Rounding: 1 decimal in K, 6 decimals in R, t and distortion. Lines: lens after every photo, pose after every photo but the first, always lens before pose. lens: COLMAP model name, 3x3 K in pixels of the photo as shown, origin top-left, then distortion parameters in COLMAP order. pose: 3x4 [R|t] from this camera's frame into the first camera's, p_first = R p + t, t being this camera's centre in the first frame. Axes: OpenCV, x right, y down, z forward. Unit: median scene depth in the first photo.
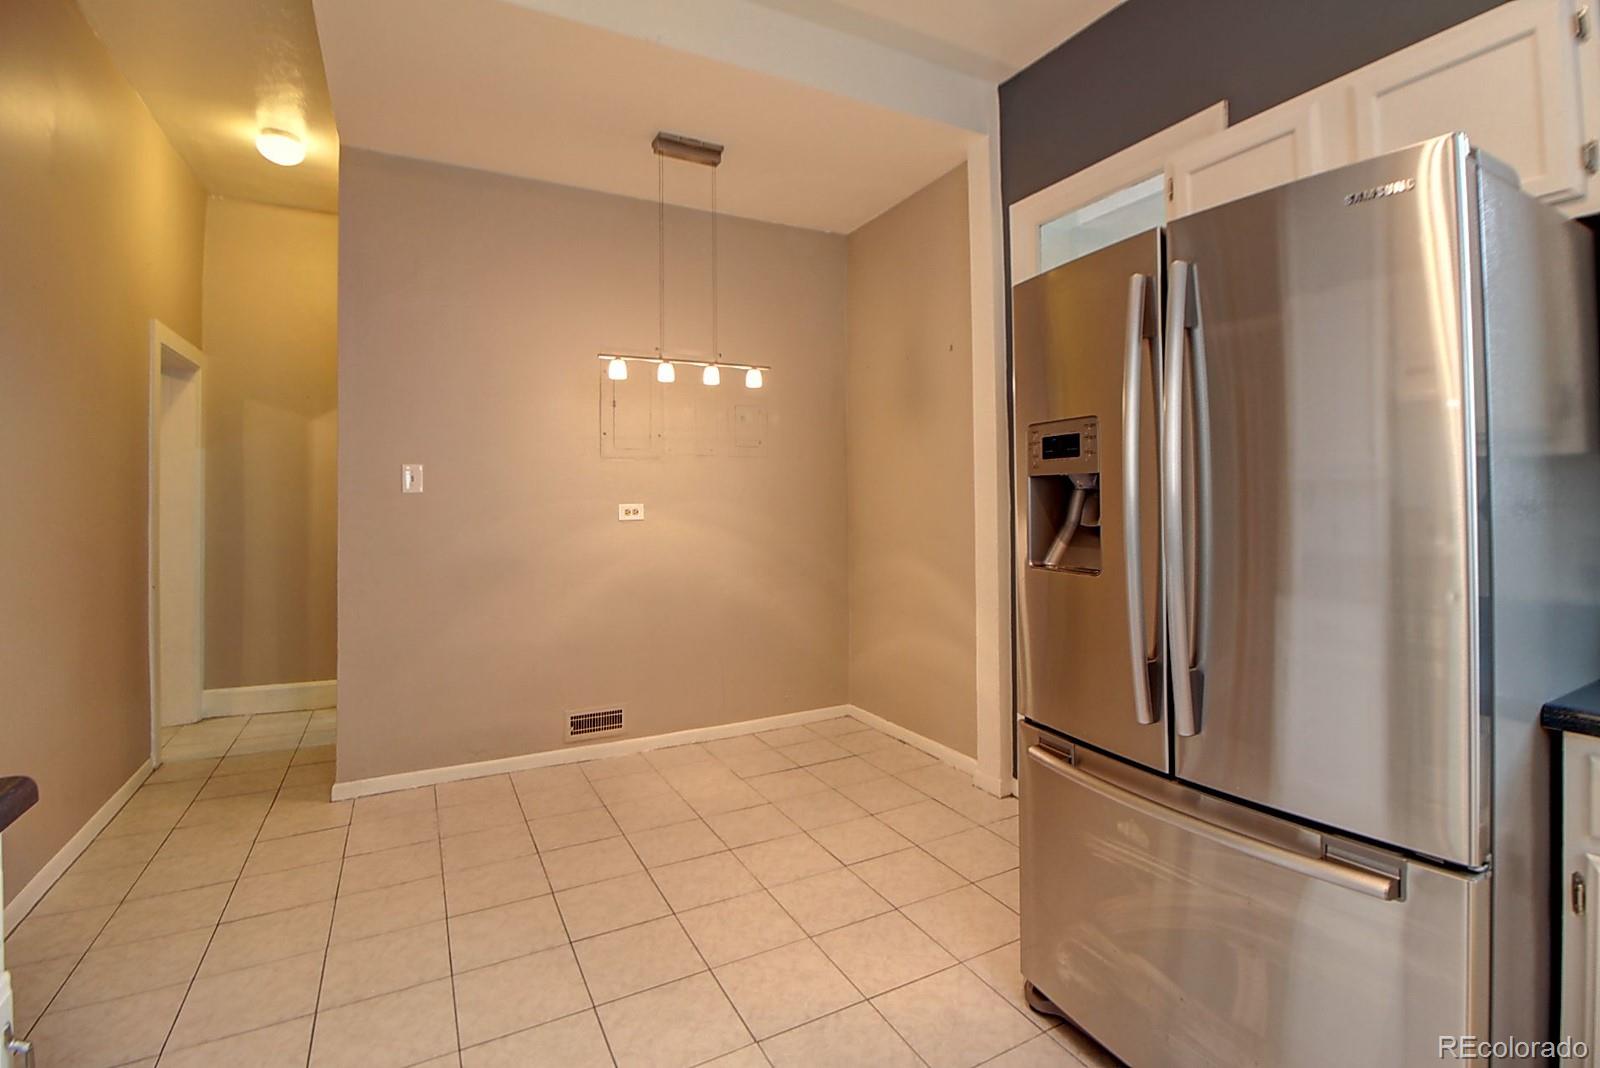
lens RADIAL K [[741.6, 0, 827.2], [0, 741.6, 482.8], [0, 0, 1]] dist [-0.004873, -0.006026]
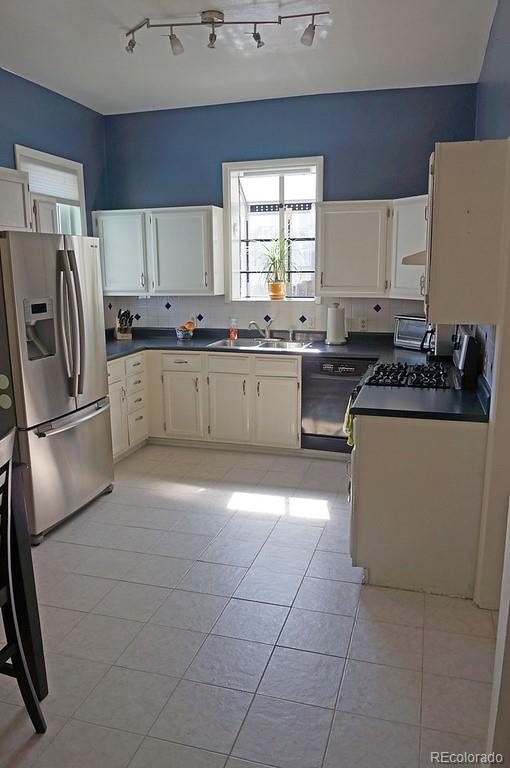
lens RADIAL K [[572.0, 0, 256.7], [0, 572.0, 377.4], [0, 0, 1]] dist [-0.021148, 0.000948]
pose [[-0.696625, -0.116218, 0.707960, -1.193306], [0.006857, 0.985669, 0.168554, -0.106837], [-0.717403, 0.122273, -0.685844, 1.408402]]
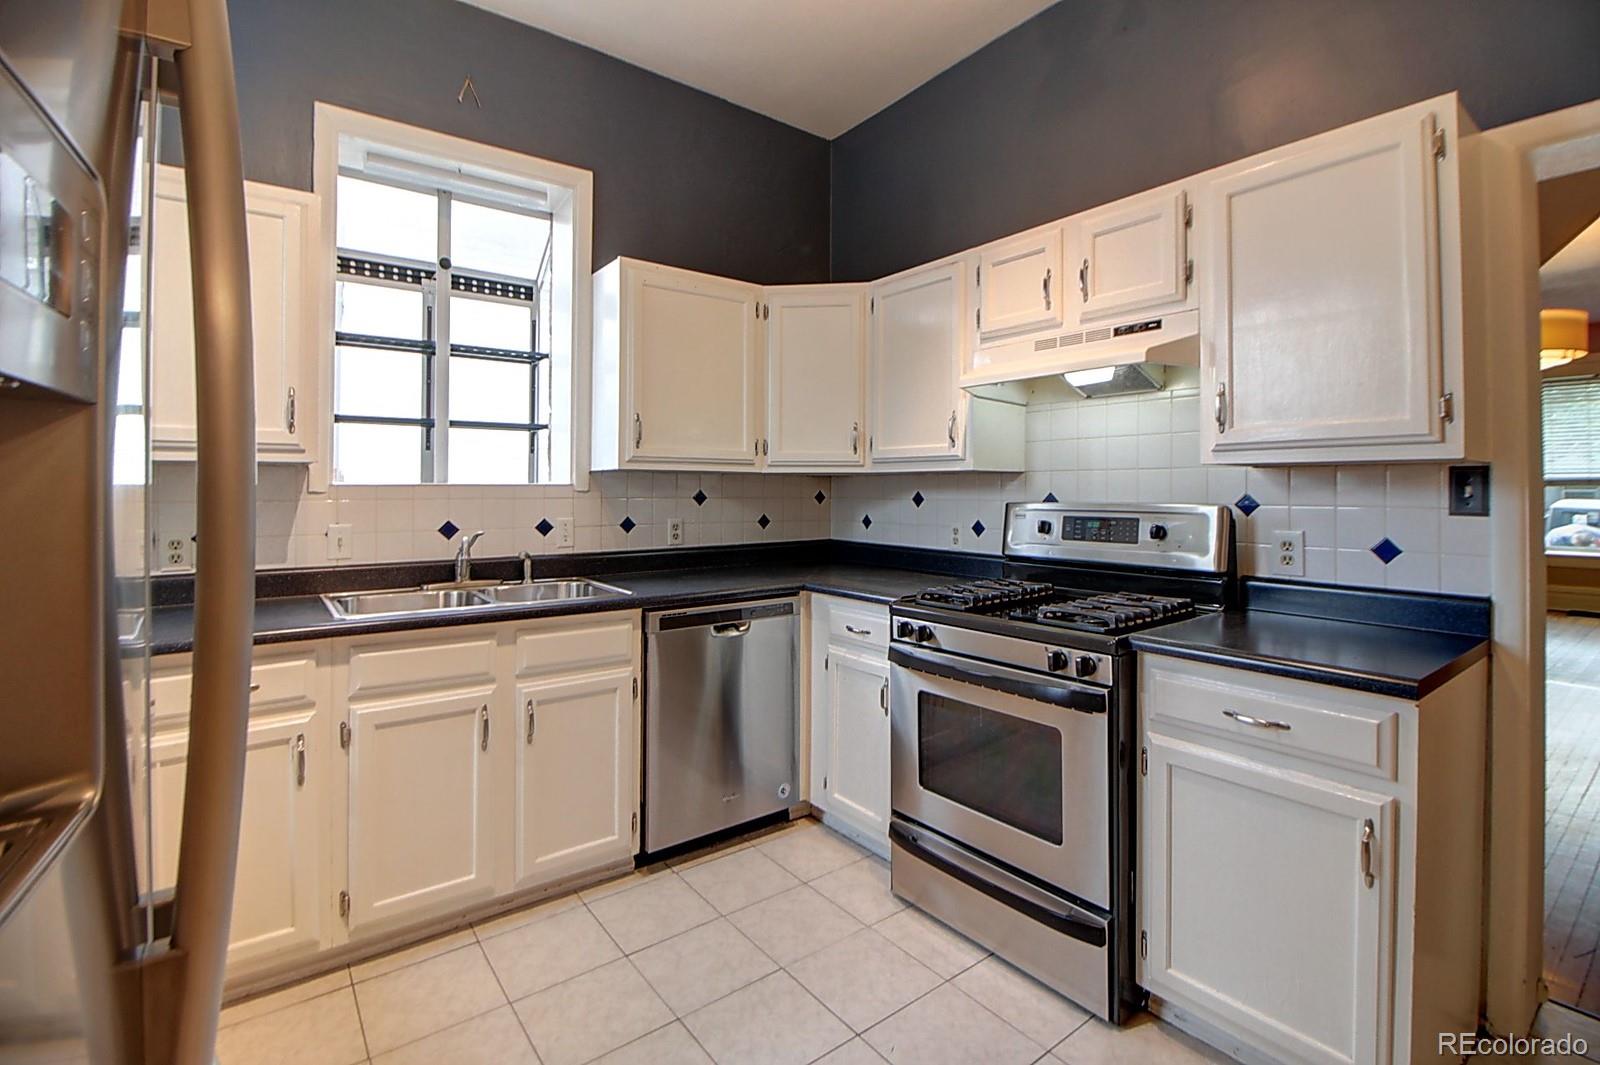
lens RADIAL K [[741.6, 0, 830.9], [0, 741.6, 479.0], [0, 0, 1]] dist [-0.004873, -0.006026]
pose [[-0.988270, 0.008709, -0.152469, 0.108103], [0.012538, 0.999629, -0.024174, 0.011089], [0.152202, -0.025802, -0.988013, 0.960676]]
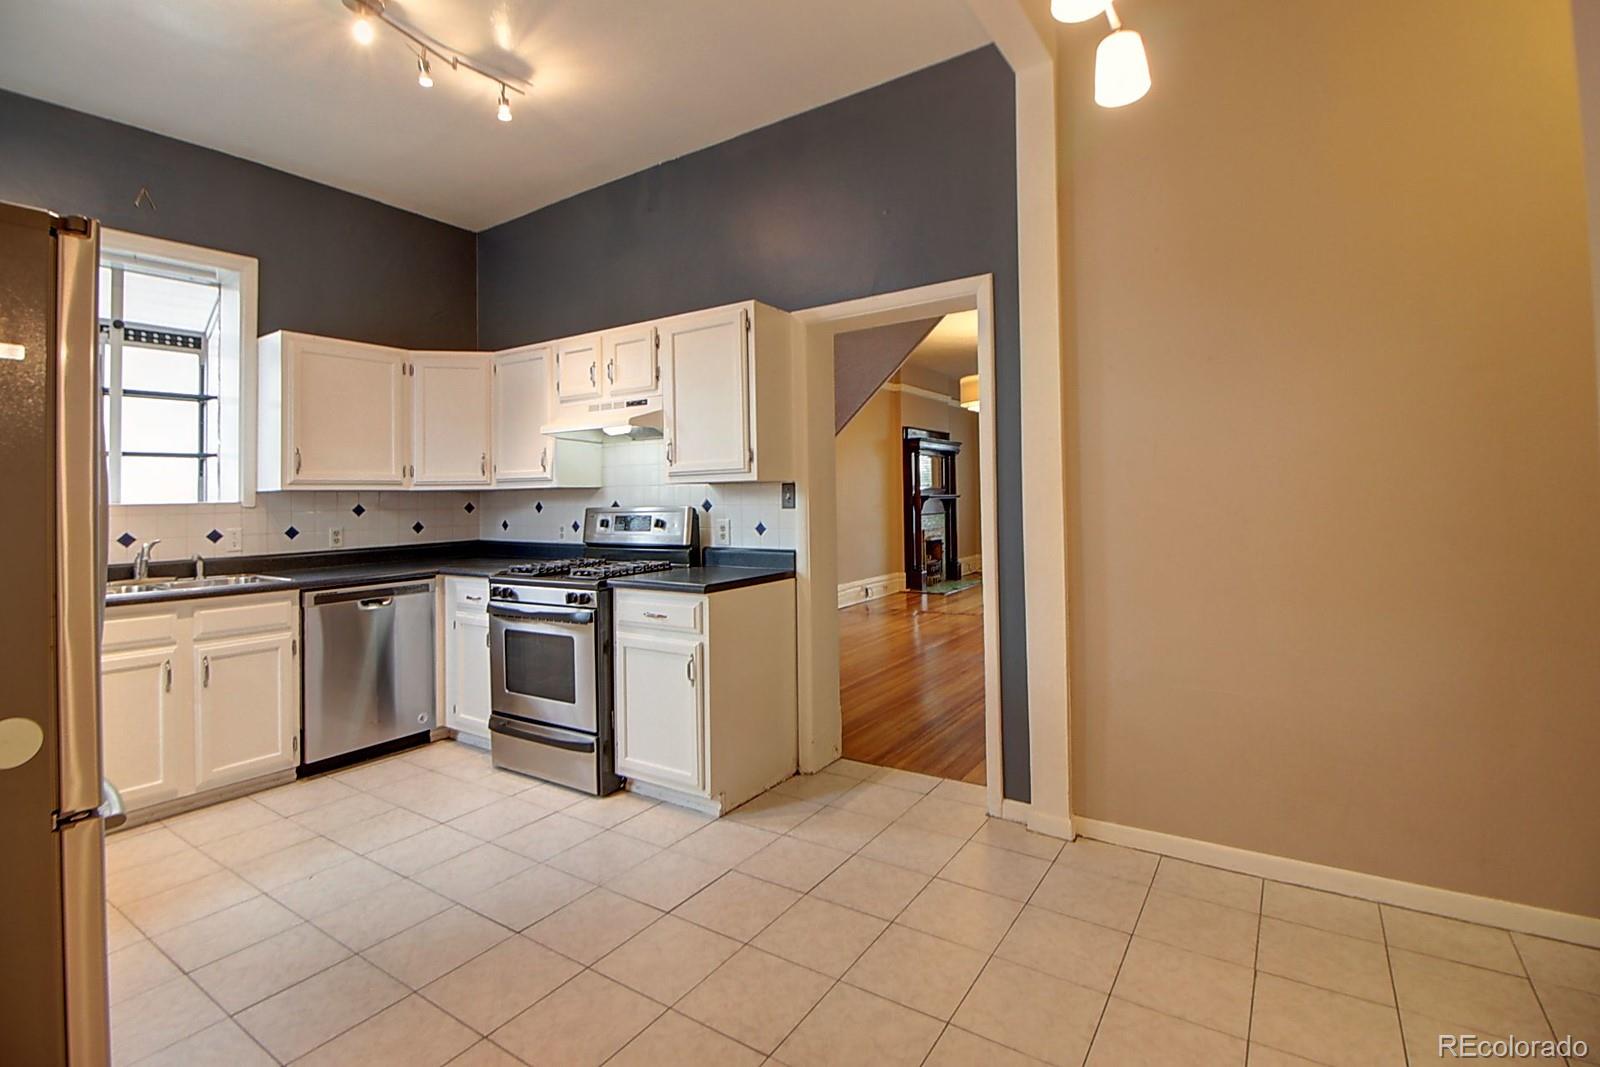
lens RADIAL K [[741.6, 0, 825.2], [0, 741.6, 480.9], [0, 0, 1]] dist [-0.004873, -0.006026]
pose [[-0.885838, 0.019934, -0.463566, -0.043726], [0.035475, 0.999062, -0.024829, 0.023772], [0.462636, -0.038440, -0.885714, 1.712086]]
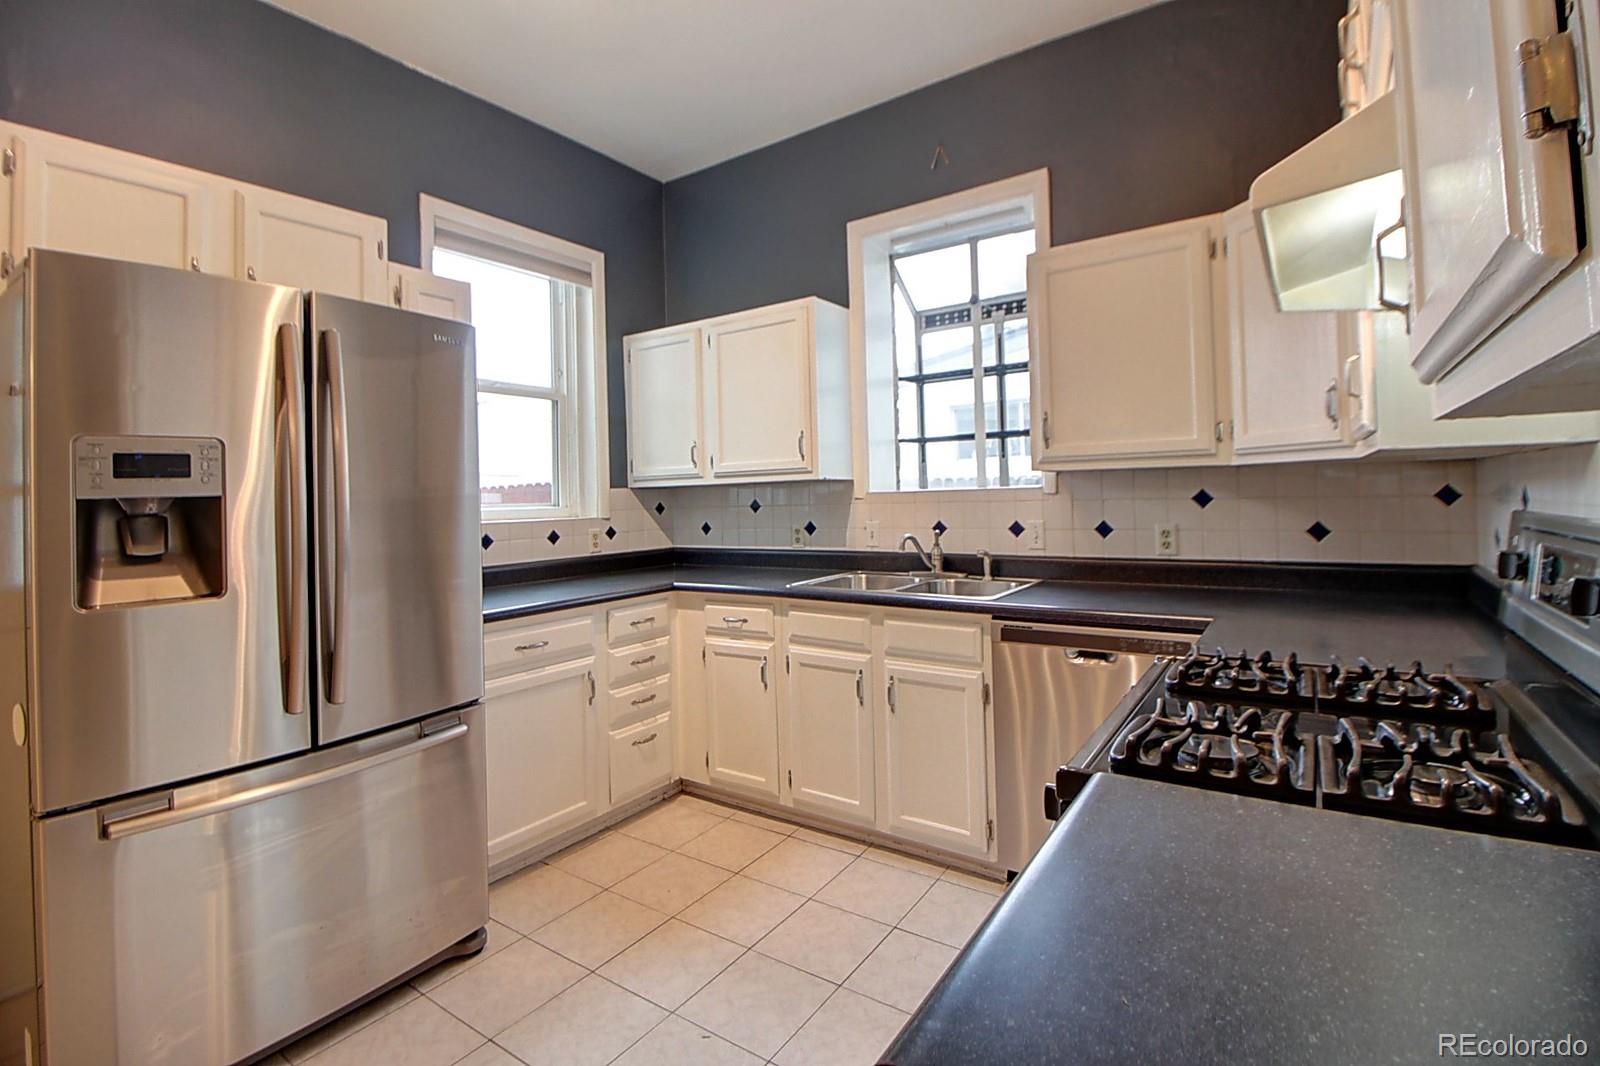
lens RADIAL K [[736.3, 0, 811.4], [0, 736.3, 481.1], [0, 0, 1]] dist [-0.011665, -0.000485]
pose [[-0.443732, 0.040389, 0.895249, -0.646350], [0.017842, 0.999184, -0.036235, 0.012892], [-0.895982, -0.000106, -0.444090, 0.528678]]
